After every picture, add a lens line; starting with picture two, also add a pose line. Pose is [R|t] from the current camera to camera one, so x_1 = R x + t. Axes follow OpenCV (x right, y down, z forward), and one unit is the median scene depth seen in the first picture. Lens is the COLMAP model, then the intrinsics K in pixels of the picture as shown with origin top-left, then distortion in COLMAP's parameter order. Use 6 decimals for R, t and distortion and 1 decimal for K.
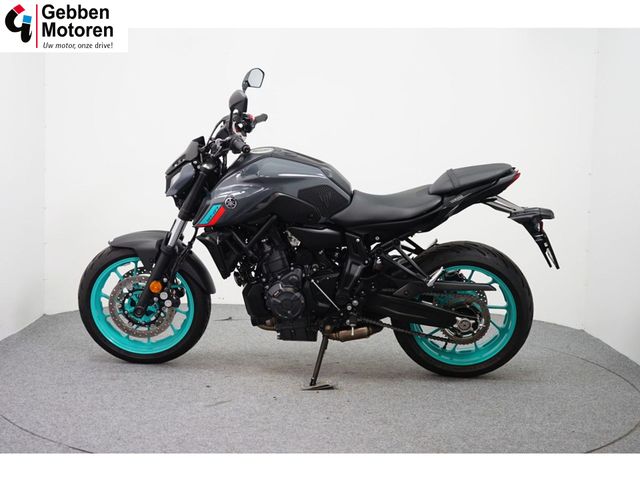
lens RADIAL K [[997.8, 0, 319.2], [0, 997.8, 240.6], [0, 0, 1]] dist [0.015423, 0.000000]
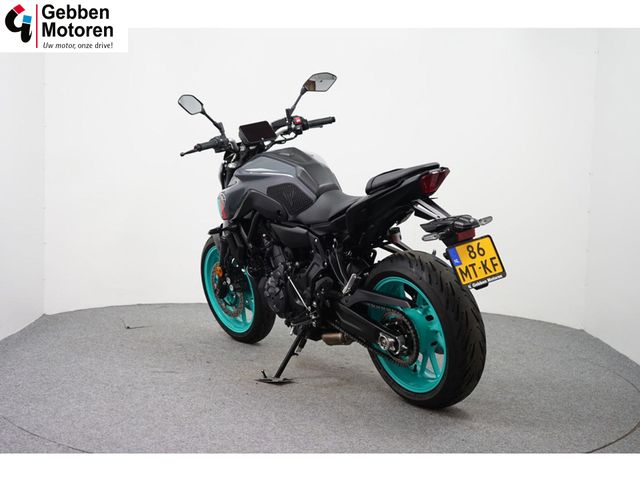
lens RADIAL K [[997.8, 0, 320.7], [0, 997.8, 239.8], [0, 0, 1]] dist [0.015423, 0.000000]
pose [[0.640834, 0.066647, -0.764781, 0.799018], [-0.095058, 0.995446, 0.007096, -0.008677], [0.761772, 0.068151, 0.644251, 0.366400]]
